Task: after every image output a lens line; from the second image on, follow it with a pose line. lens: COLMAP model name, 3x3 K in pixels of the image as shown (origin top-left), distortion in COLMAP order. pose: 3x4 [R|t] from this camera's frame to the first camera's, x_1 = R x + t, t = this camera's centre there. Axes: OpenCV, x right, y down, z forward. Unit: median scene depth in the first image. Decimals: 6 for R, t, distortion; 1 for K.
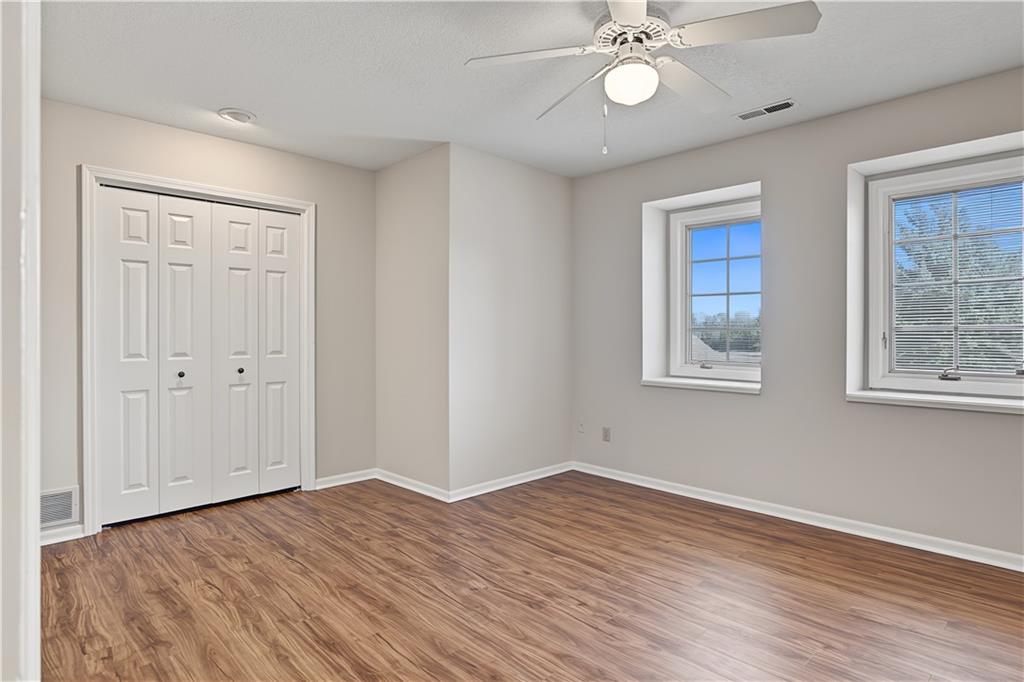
lens RADIAL K [[560.0, 0, 519.7], [0, 560.0, 334.5], [0, 0, 1]] dist [0.001545, 0.000666]
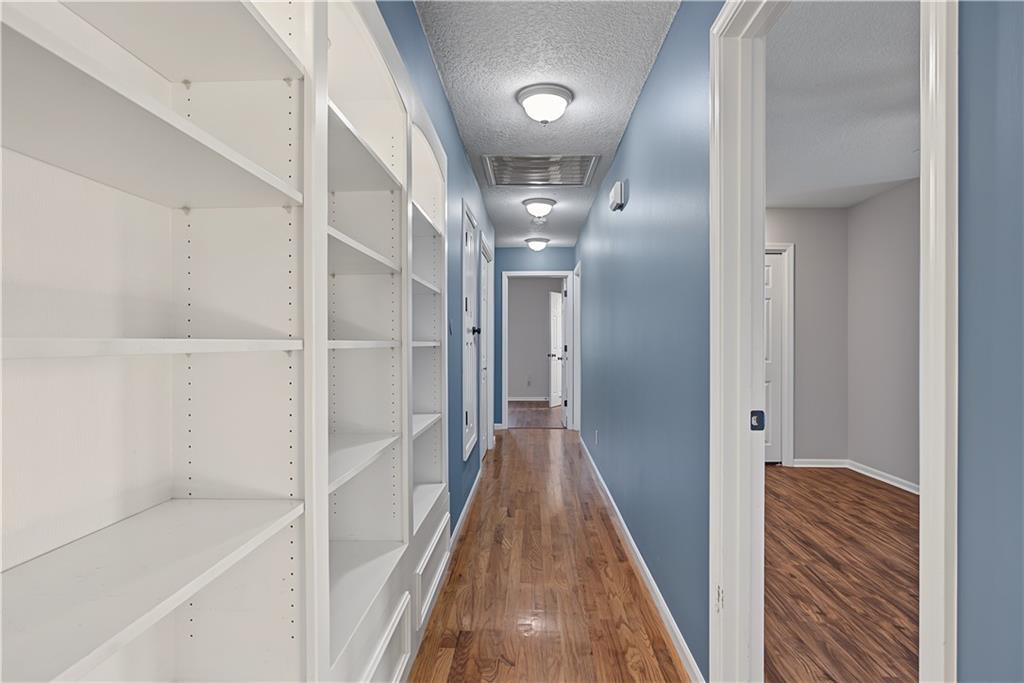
lens RADIAL K [[560.0, 0, 519.7], [0, 560.0, 335.0], [0, 0, 1]] dist [0.001545, 0.000666]
pose [[0.699929, -0.005404, -0.714192, 0.155052], [-0.008391, 0.999840, -0.015788, 0.001850], [0.714163, 0.017043, 0.699771, -0.477500]]
